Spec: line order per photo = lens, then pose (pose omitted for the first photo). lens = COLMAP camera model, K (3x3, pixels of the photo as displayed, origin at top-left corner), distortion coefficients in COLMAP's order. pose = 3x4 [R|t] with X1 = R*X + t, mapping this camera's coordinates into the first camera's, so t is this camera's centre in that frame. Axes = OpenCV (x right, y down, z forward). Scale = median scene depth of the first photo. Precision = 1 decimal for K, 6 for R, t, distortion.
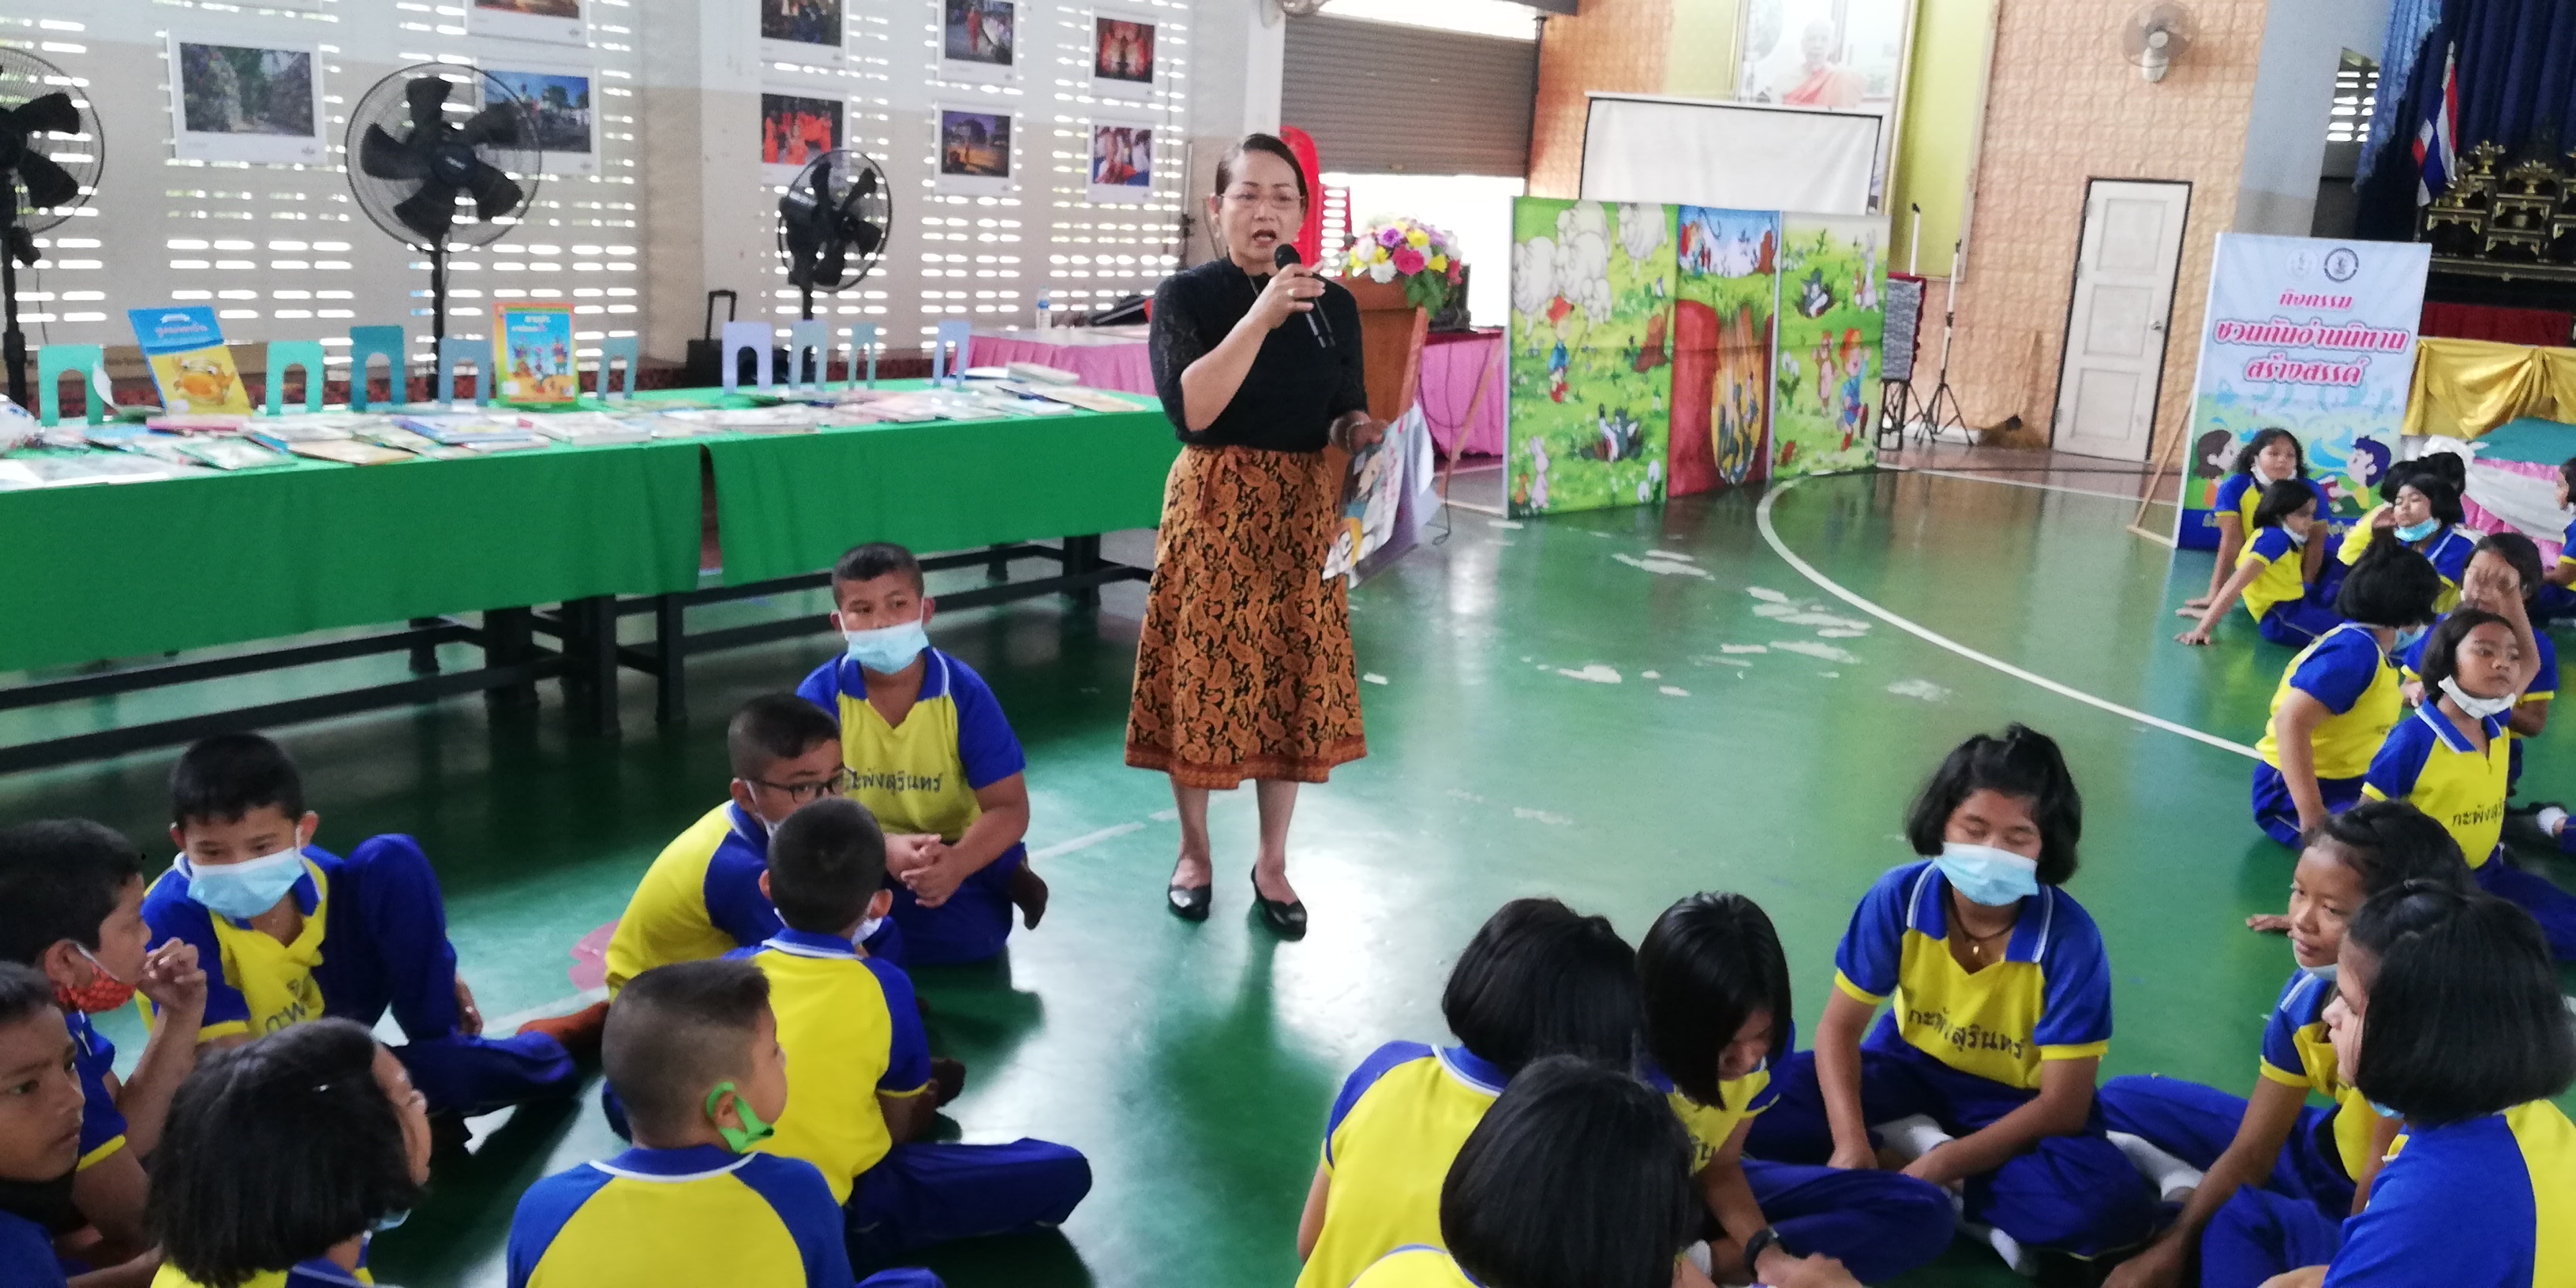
lens RADIAL K [[1955.6, 0, 1281.6], [0, 1955.6, 638.3], [0, 0, 1]] dist [0.057800, -0.089768]
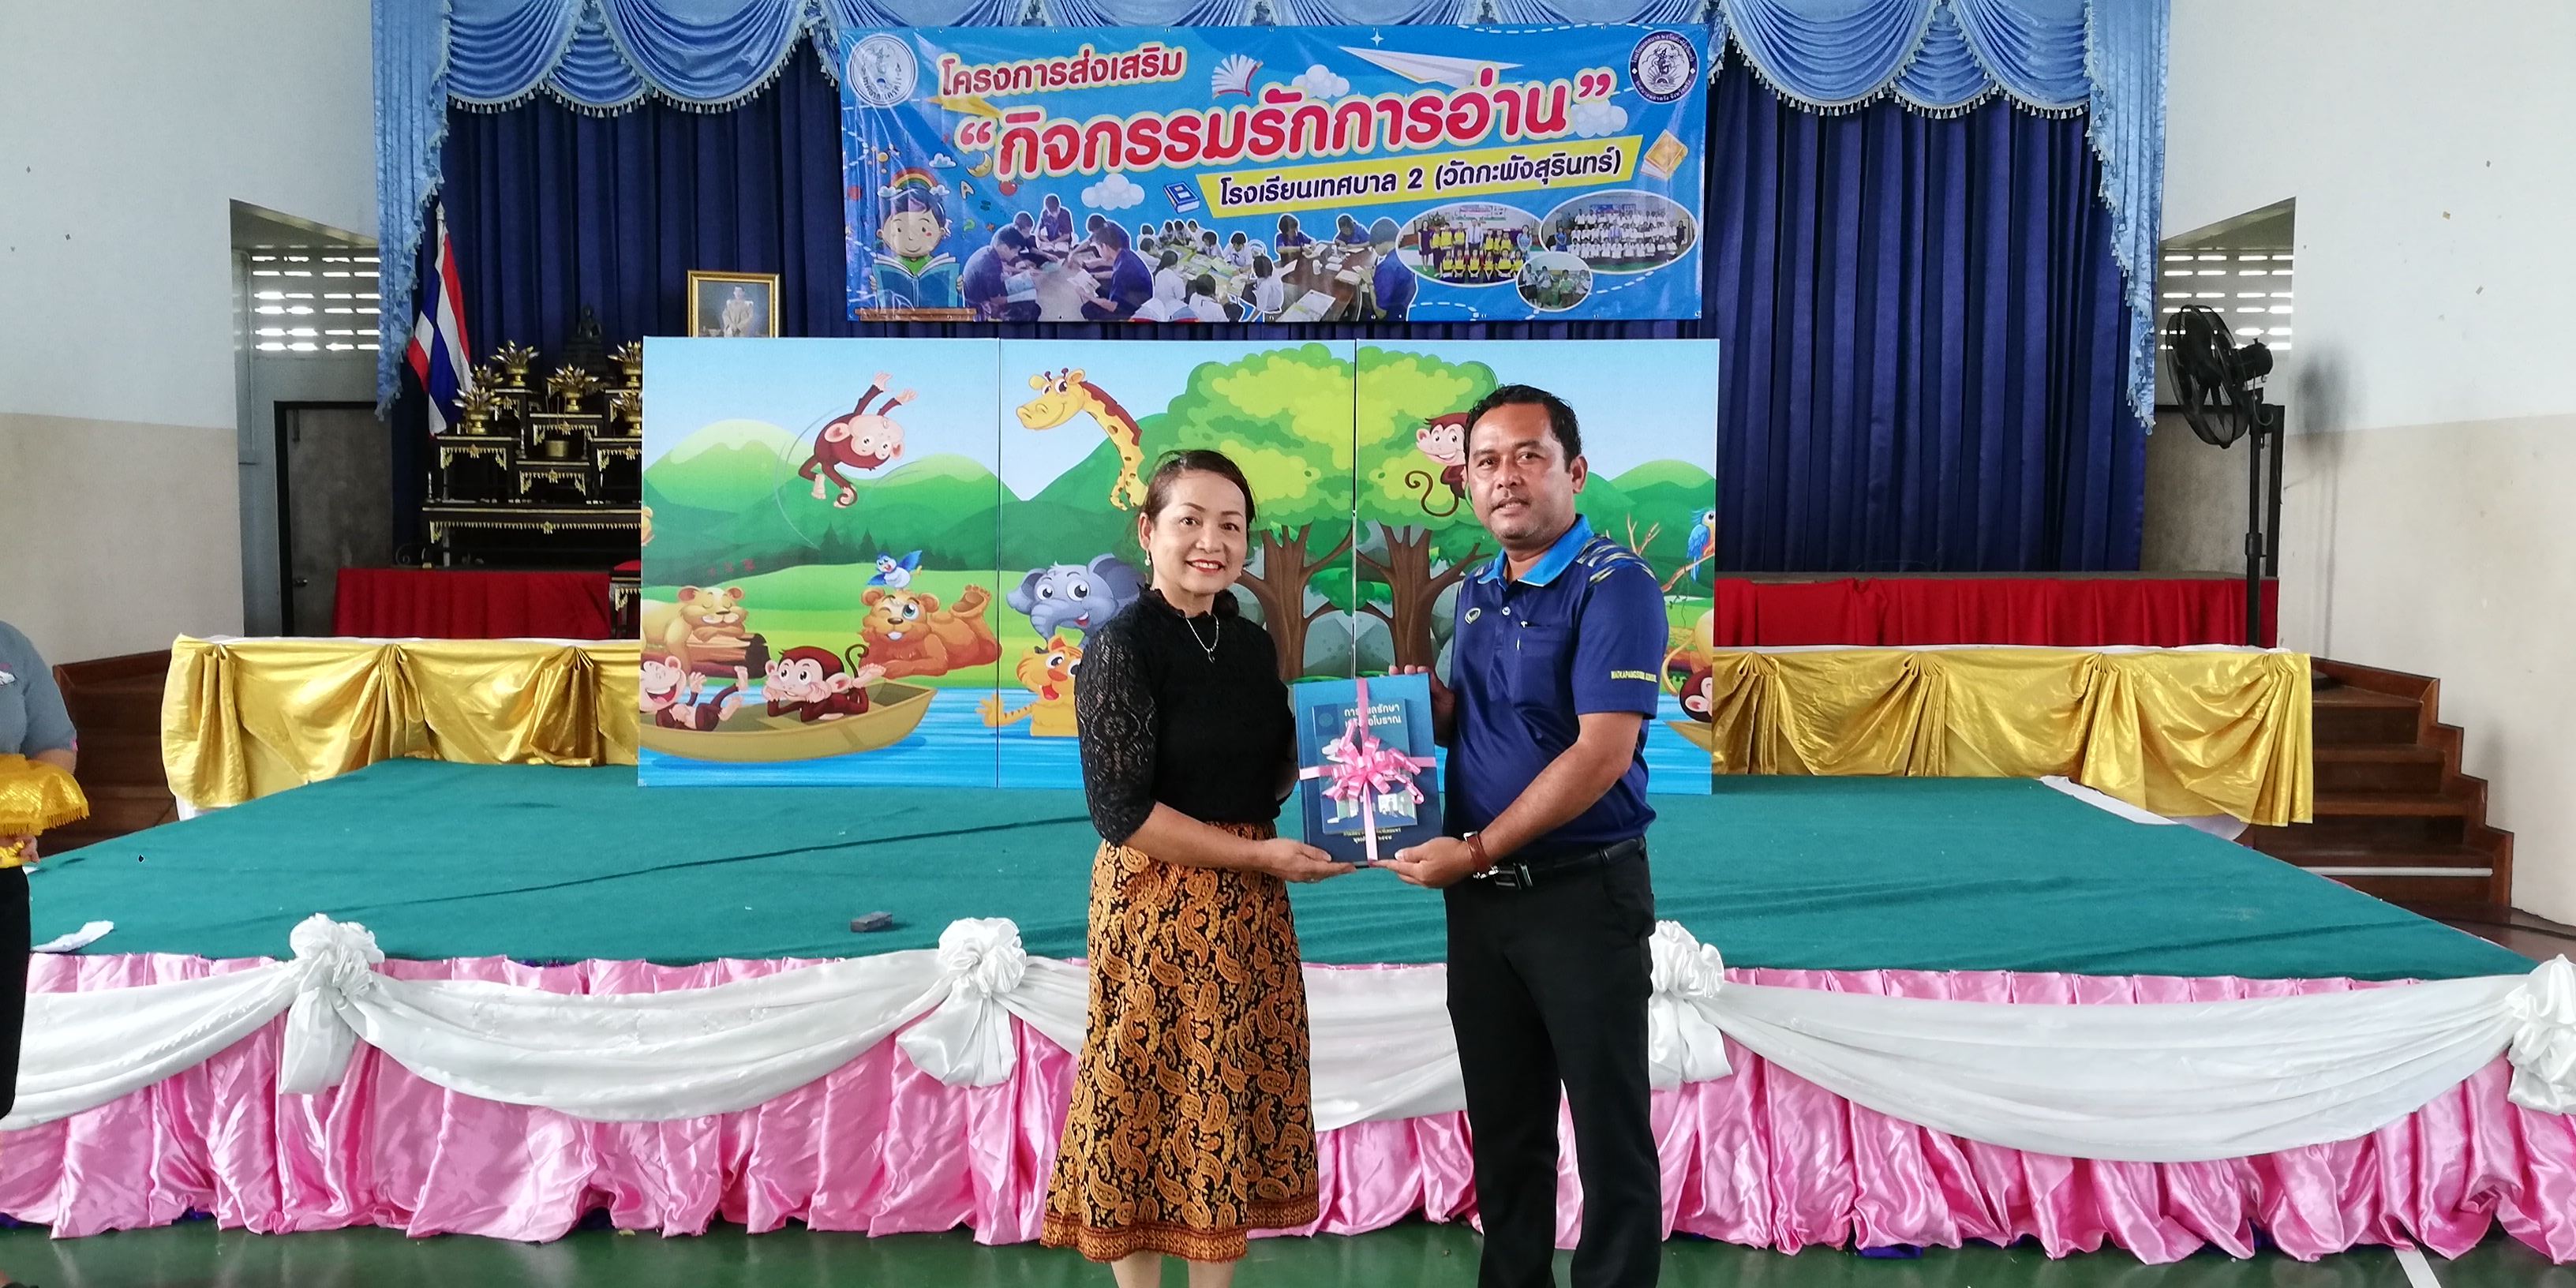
lens RADIAL K [[1927.9, 0, 1299.3], [0, 1927.9, 686.6], [0, 0, 1]] dist [0.076970, -0.128160]
pose [[0.794300, -0.113181, 0.596889, 0.518177], [0.176956, 0.982994, -0.049088, -0.056862], [-0.581183, 0.144613, 0.800821, 0.369820]]
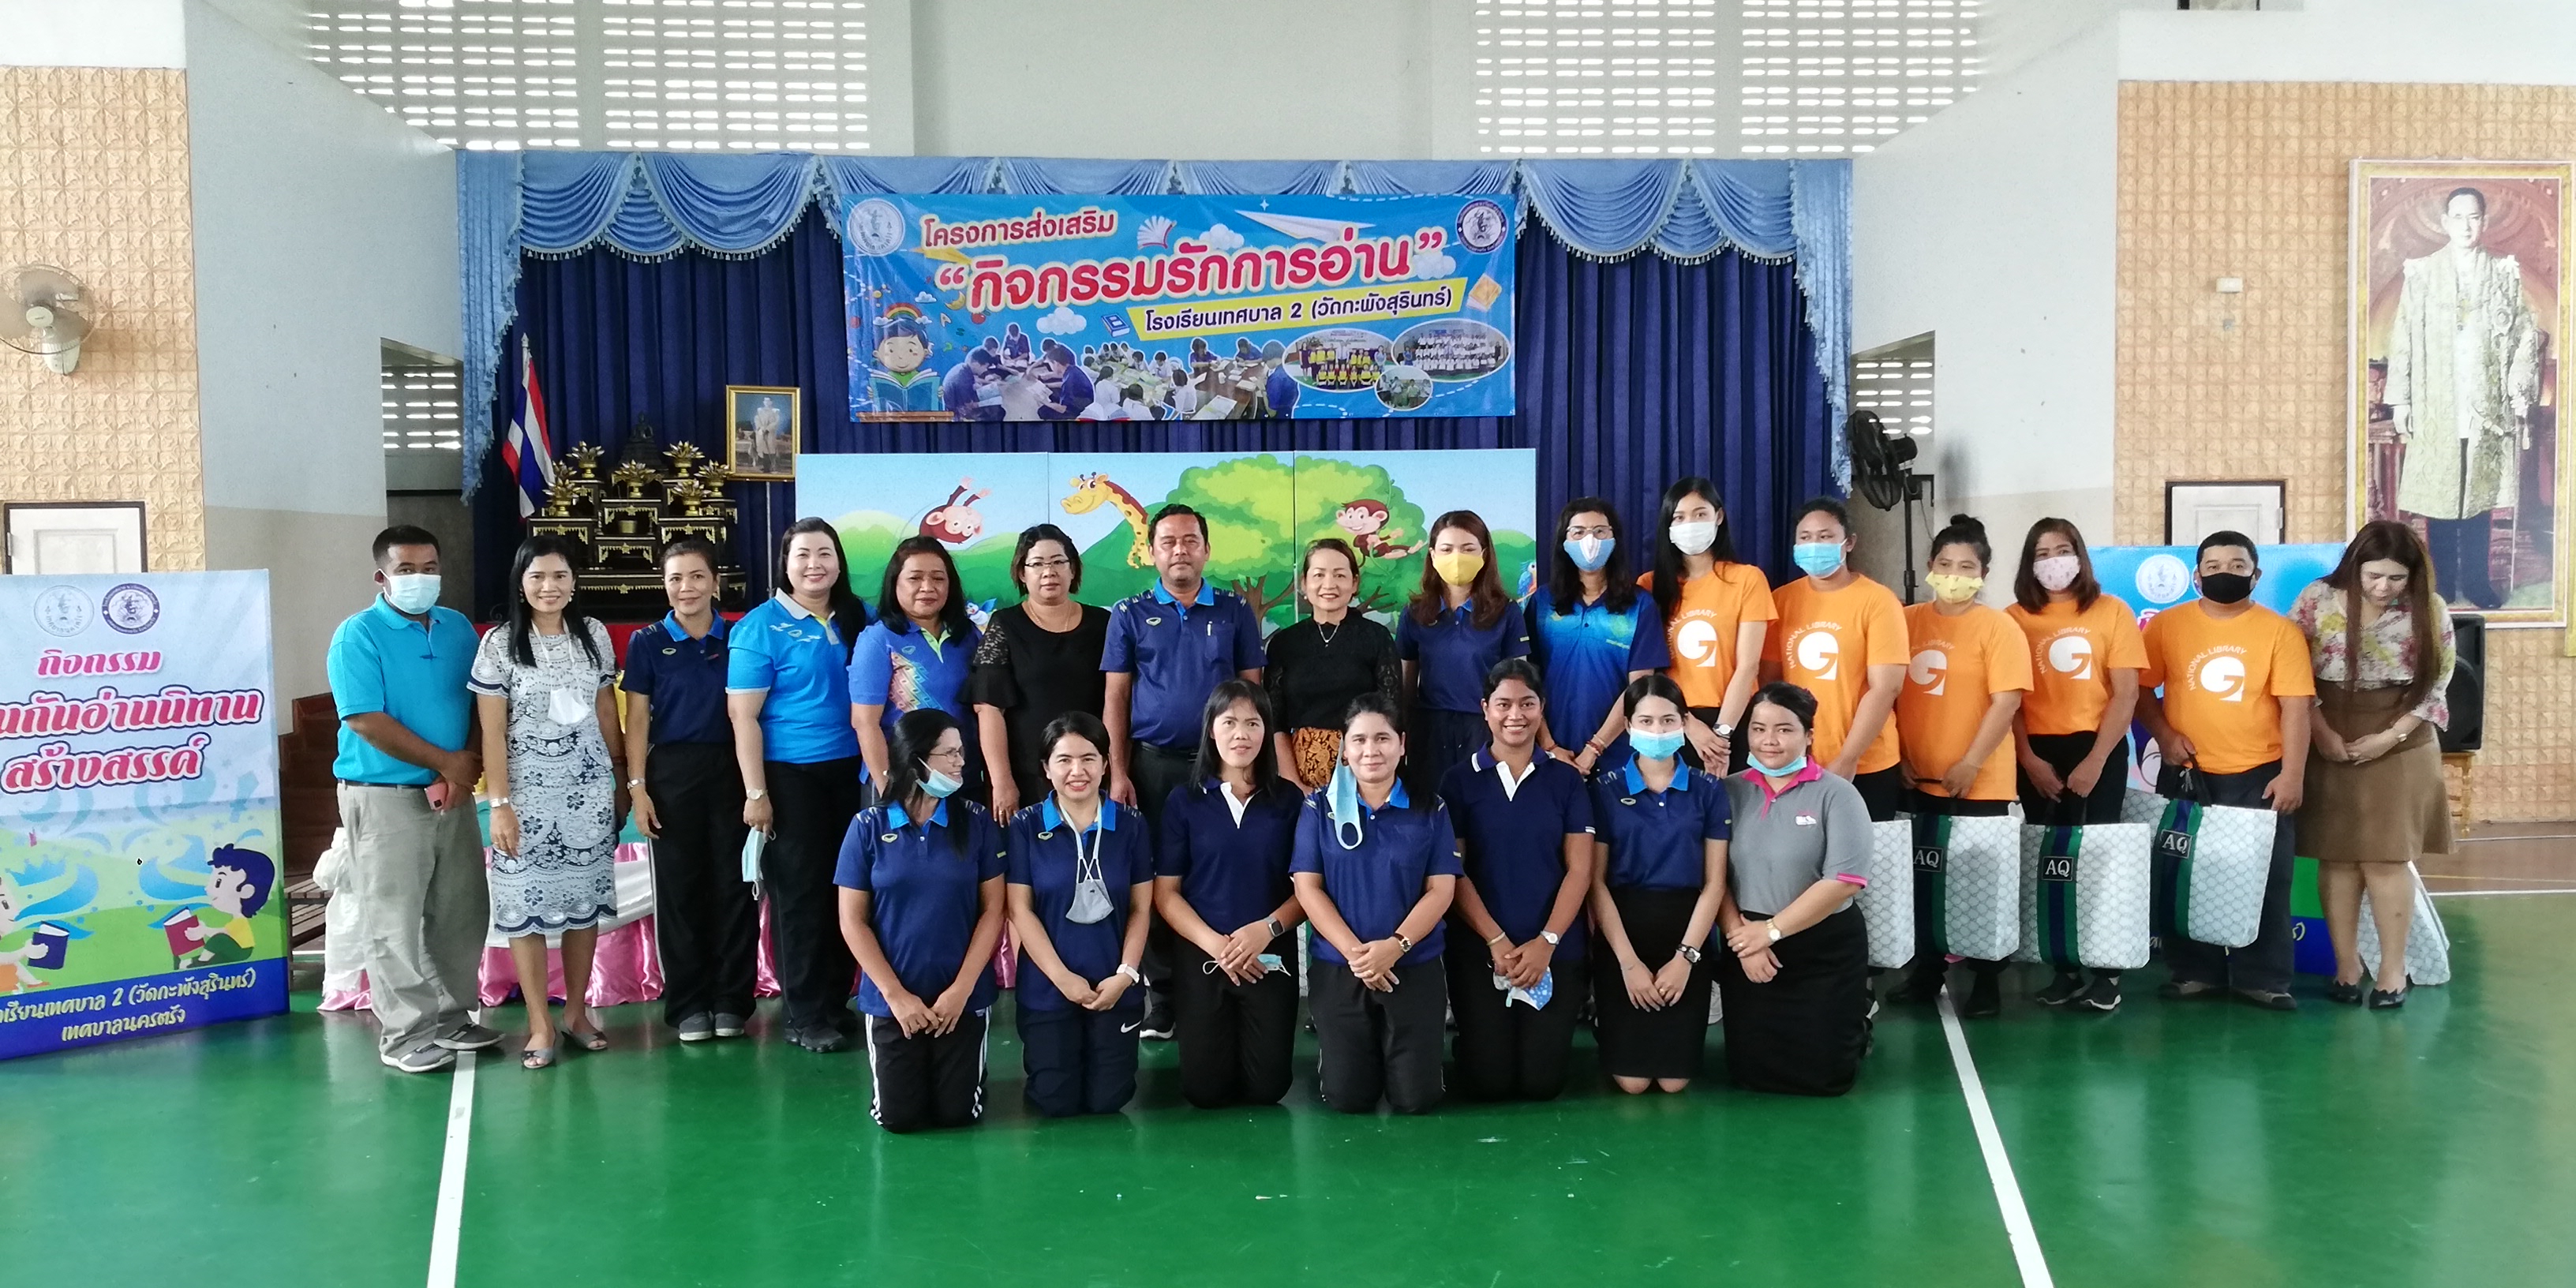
lens RADIAL K [[1949.6, 0, 1294.1], [0, 1949.6, 656.9], [0, 0, 1]] dist [0.082956, -0.107578]
pose [[0.731768, -0.103632, 0.673629, 0.302080], [0.205387, 0.975957, -0.072972, -0.032709], [-0.649870, 0.191753, 0.735459, 0.193789]]
